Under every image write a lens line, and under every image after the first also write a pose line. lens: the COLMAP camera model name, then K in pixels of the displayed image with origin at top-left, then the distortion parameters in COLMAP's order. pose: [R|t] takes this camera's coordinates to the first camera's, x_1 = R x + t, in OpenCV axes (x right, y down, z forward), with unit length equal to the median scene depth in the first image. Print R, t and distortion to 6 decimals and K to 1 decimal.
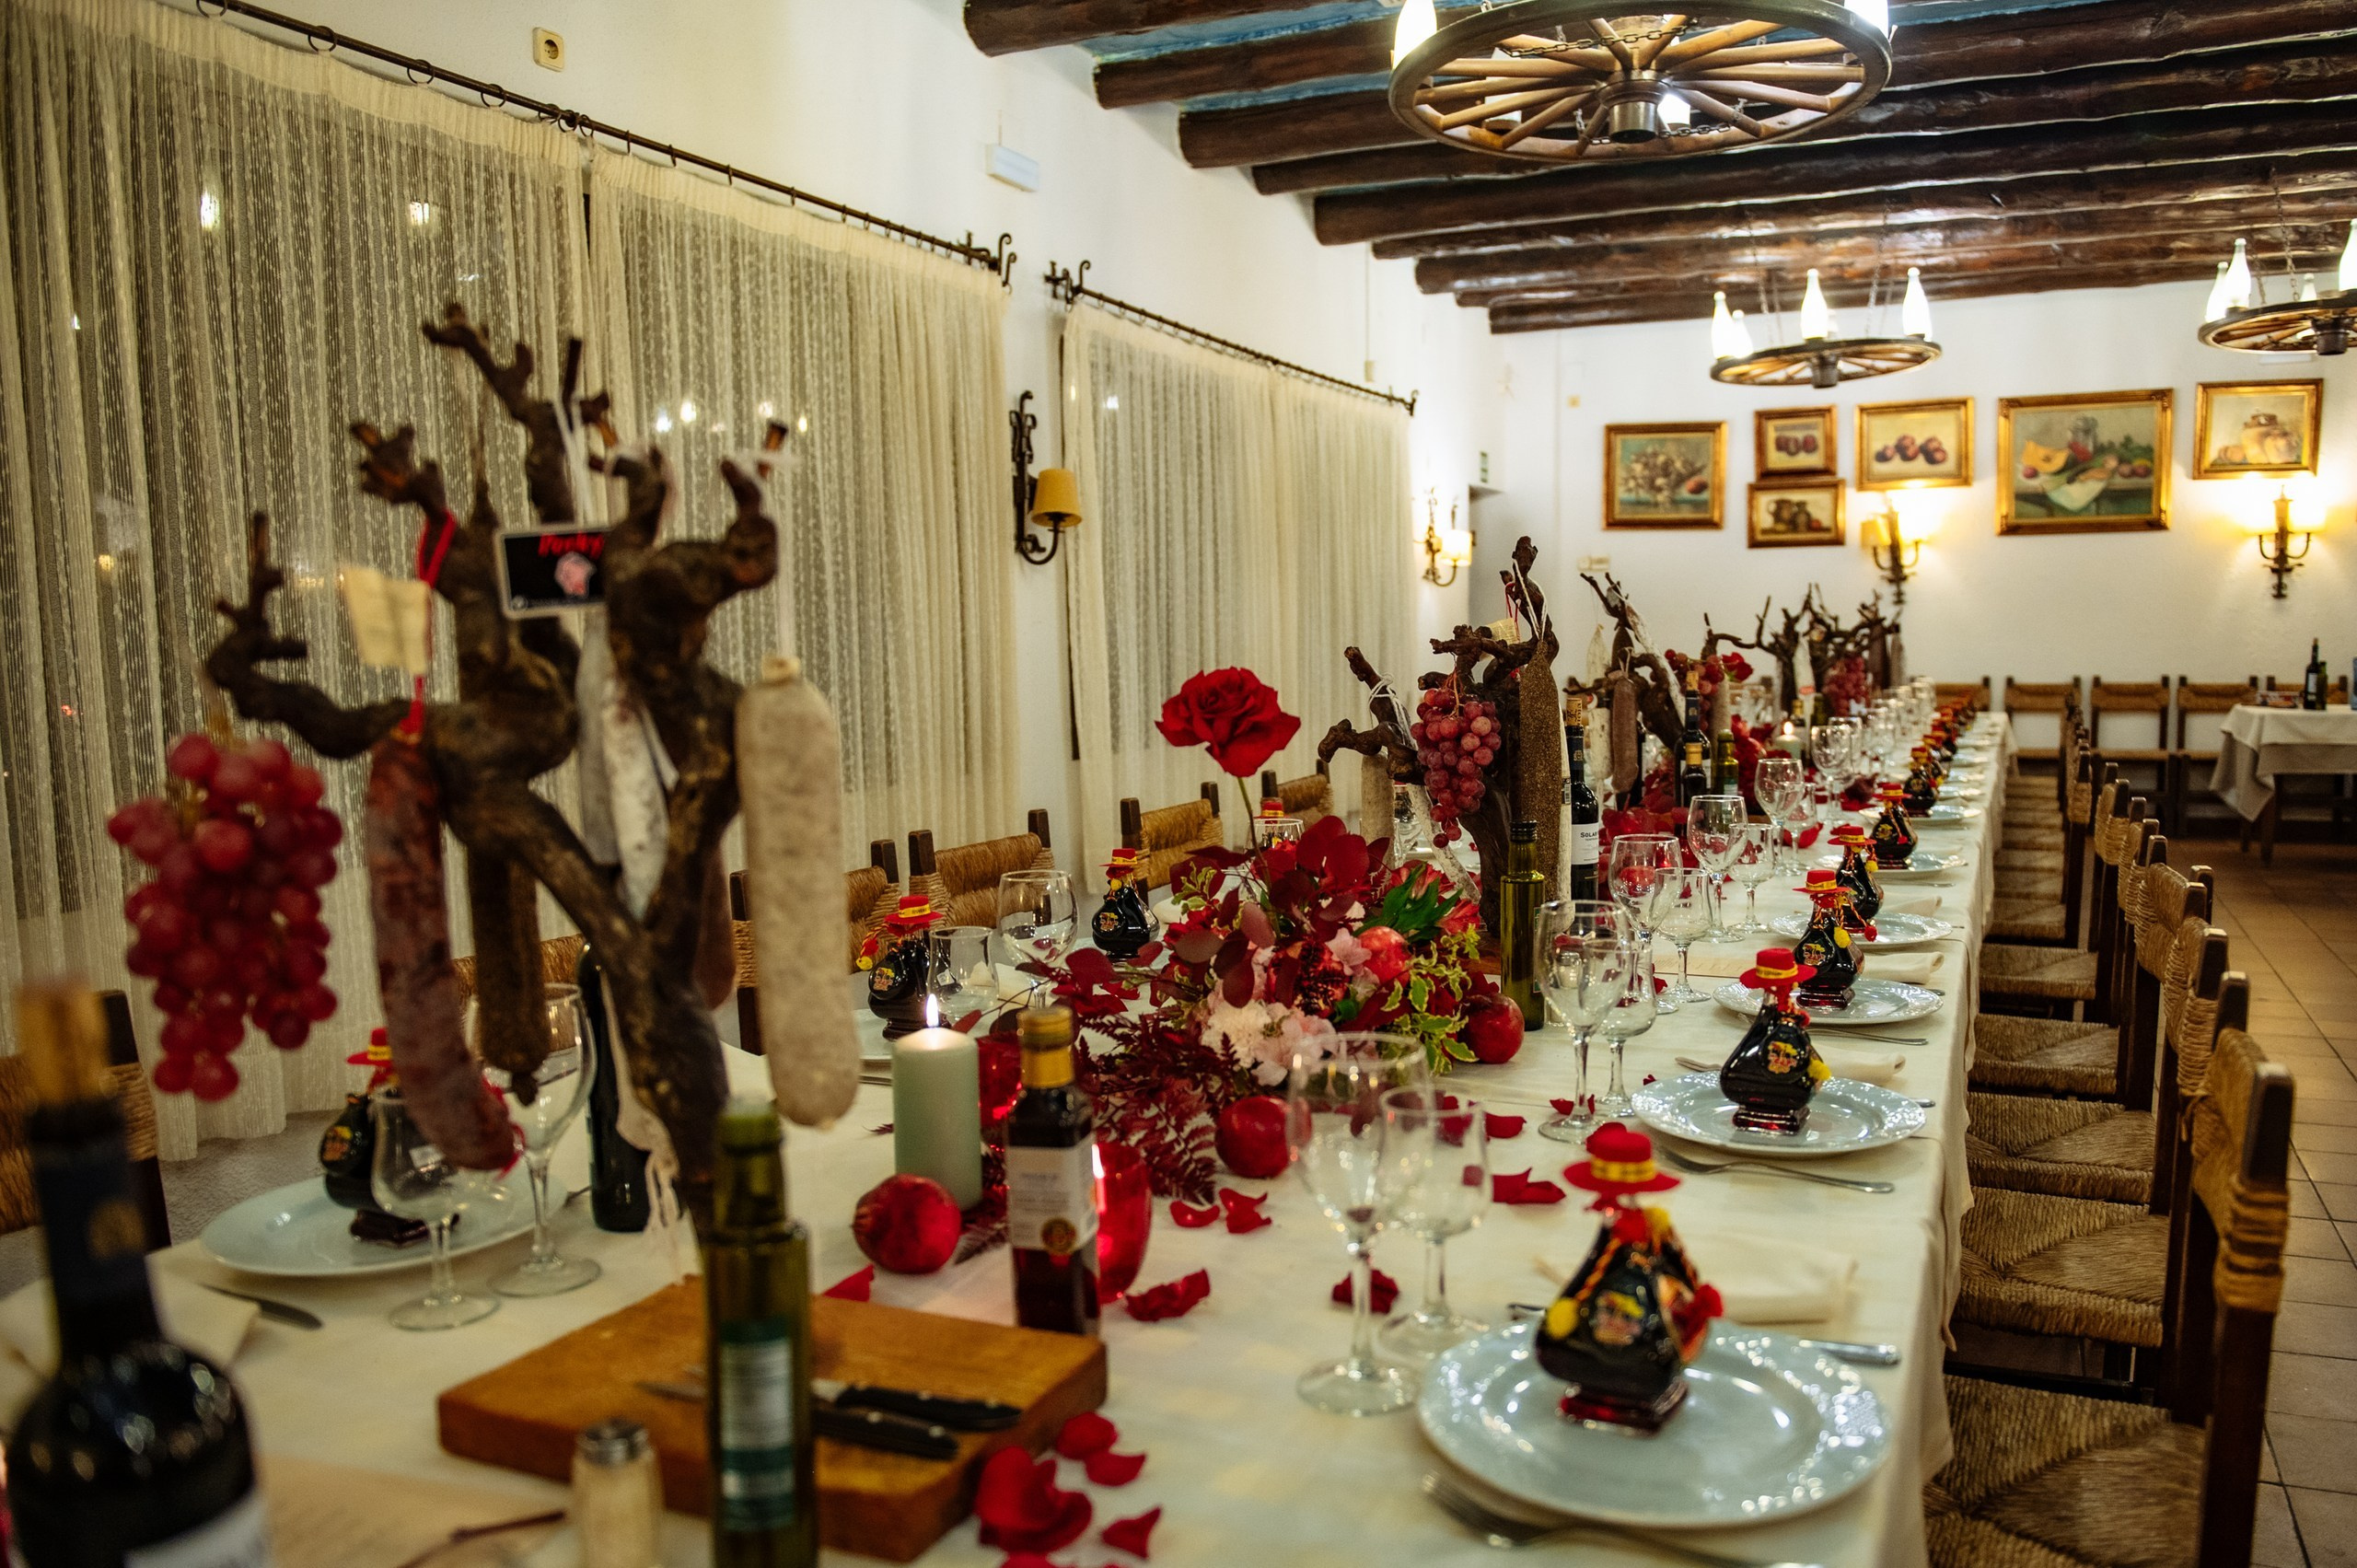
lens RADIAL K [[1756.9, 0, 1253.0], [0, 1756.9, 838.8], [0, 0, 1]] dist [-0.058074, -0.003814]
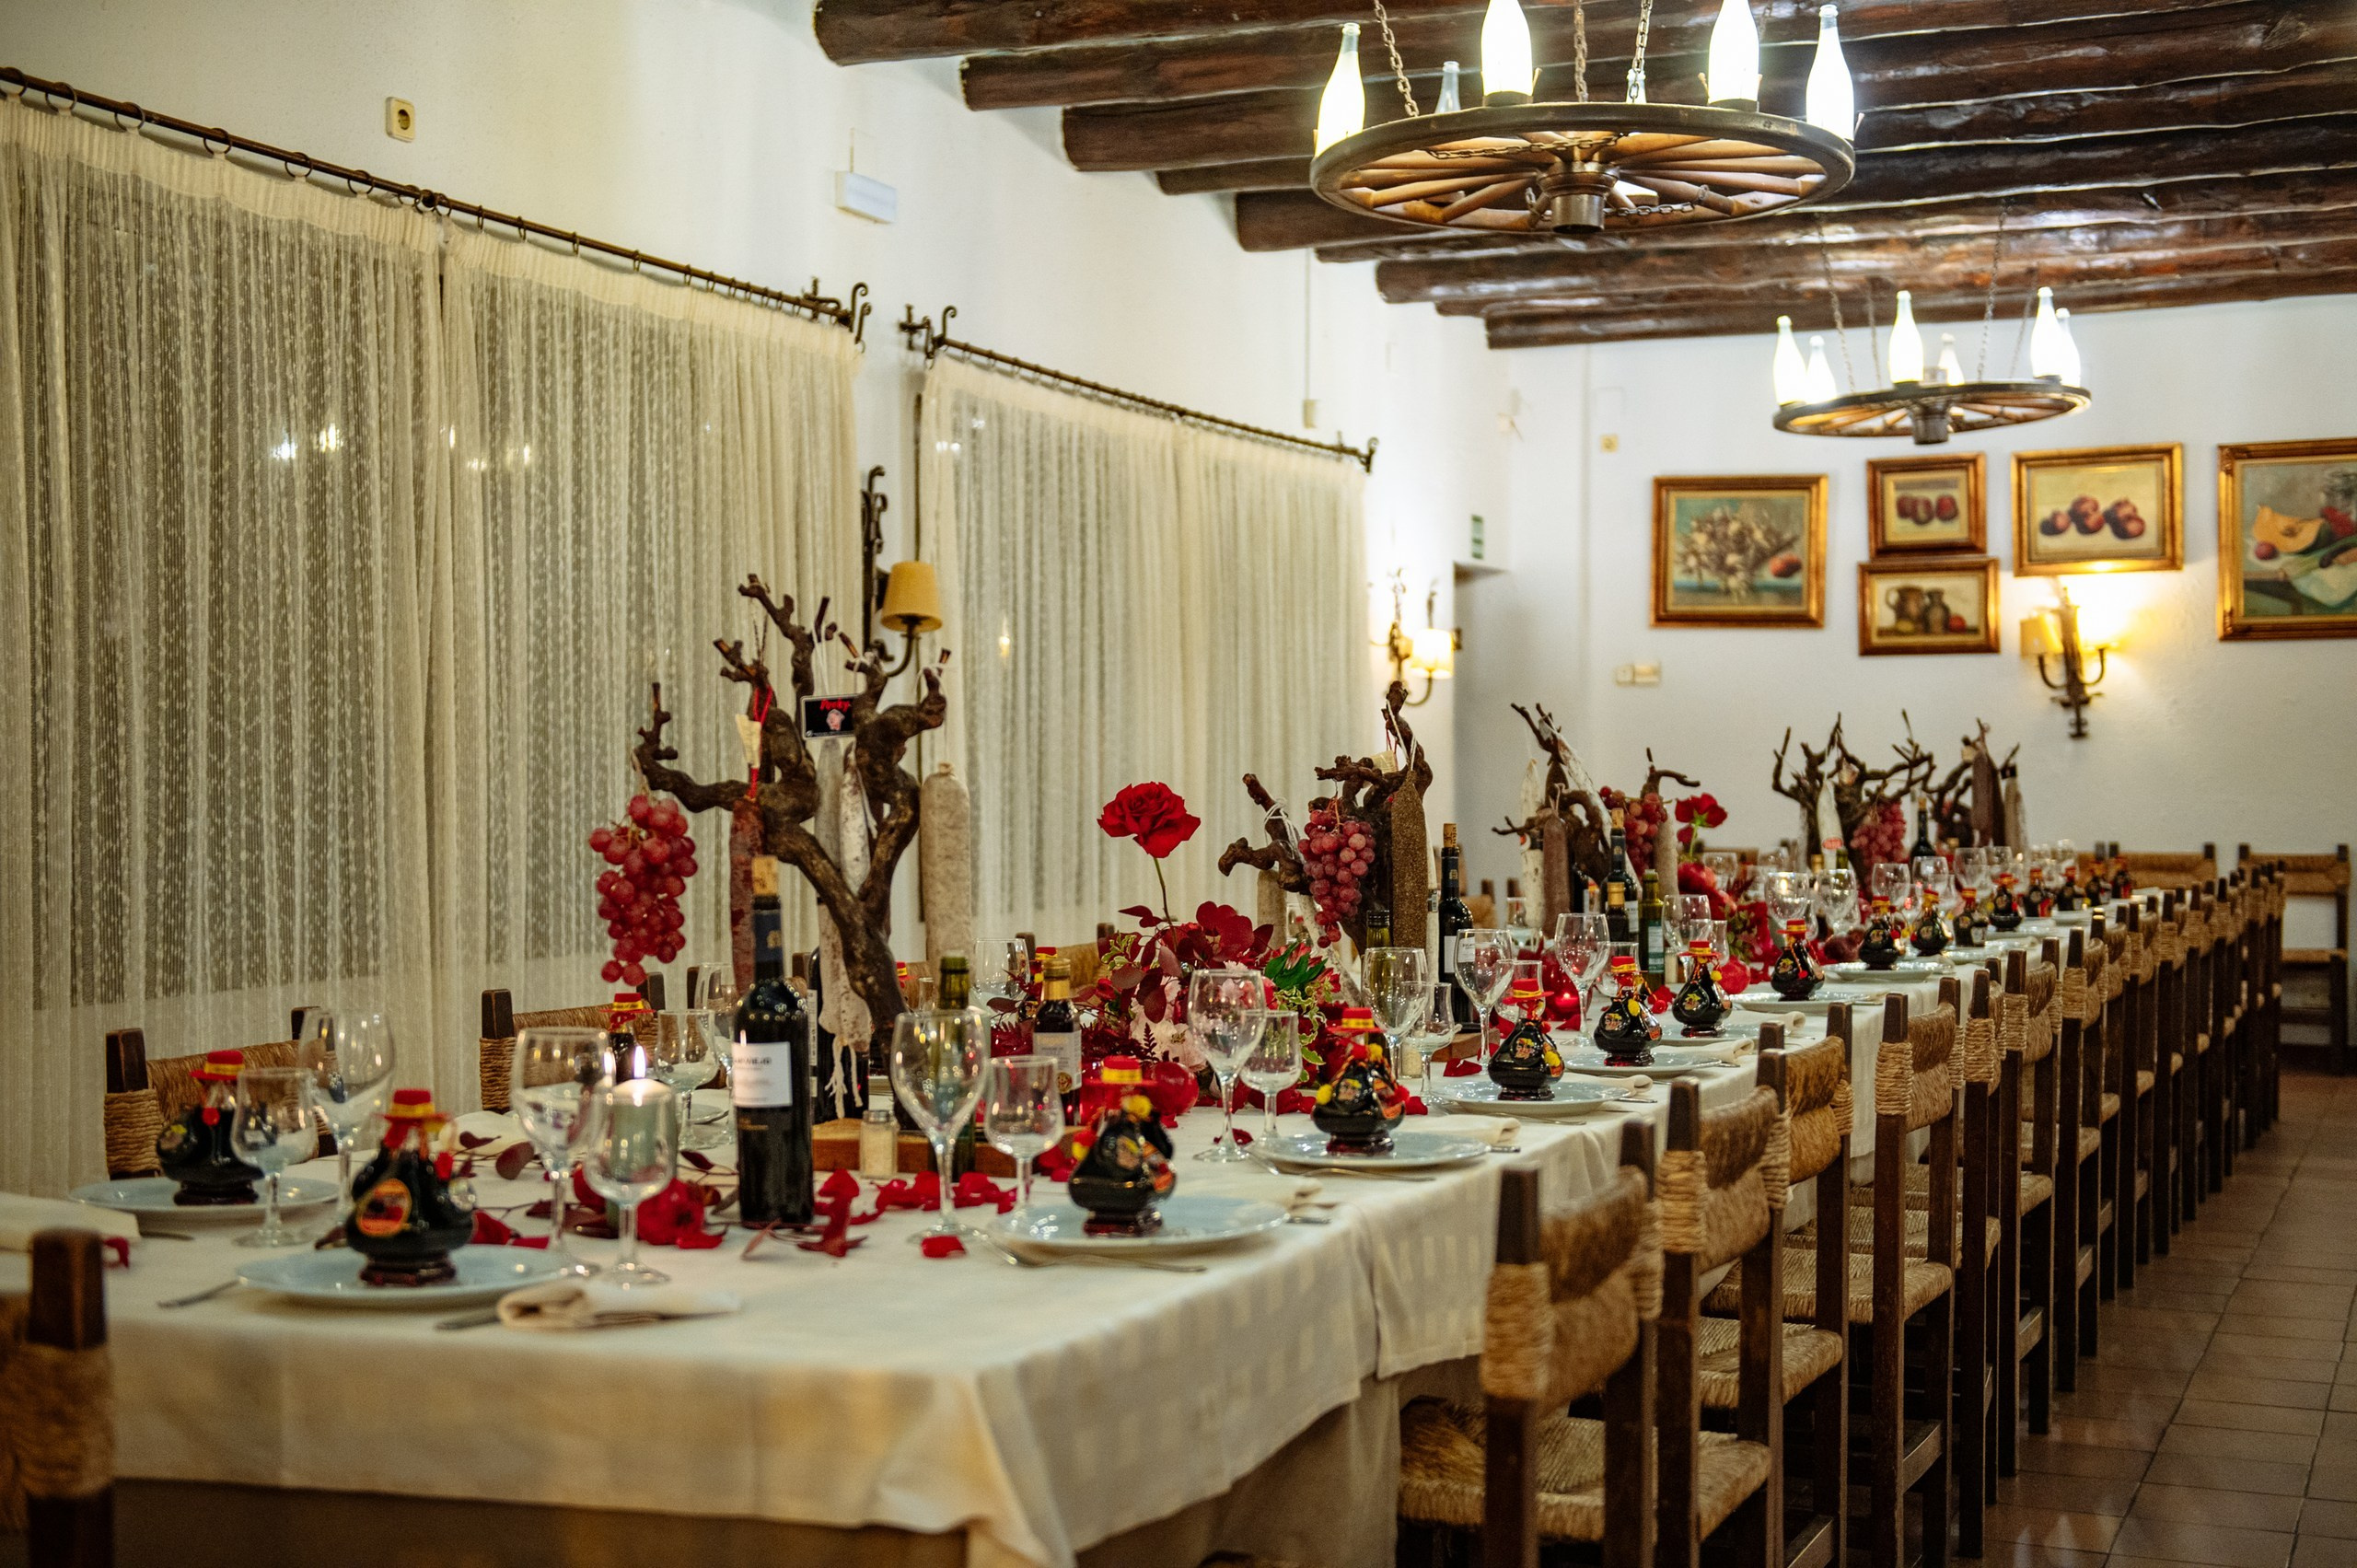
lens RADIAL K [[3212.4, 0, 1178.3], [0, 3212.4, 779.1], [0, 0, 1]] dist [0.030921, 0.000000]
pose [[0.999792, 0.014267, 0.014551, -0.011428], [-0.012499, 0.993272, -0.115124, 0.077964], [-0.016095, 0.114918, 0.993245, -0.618829]]
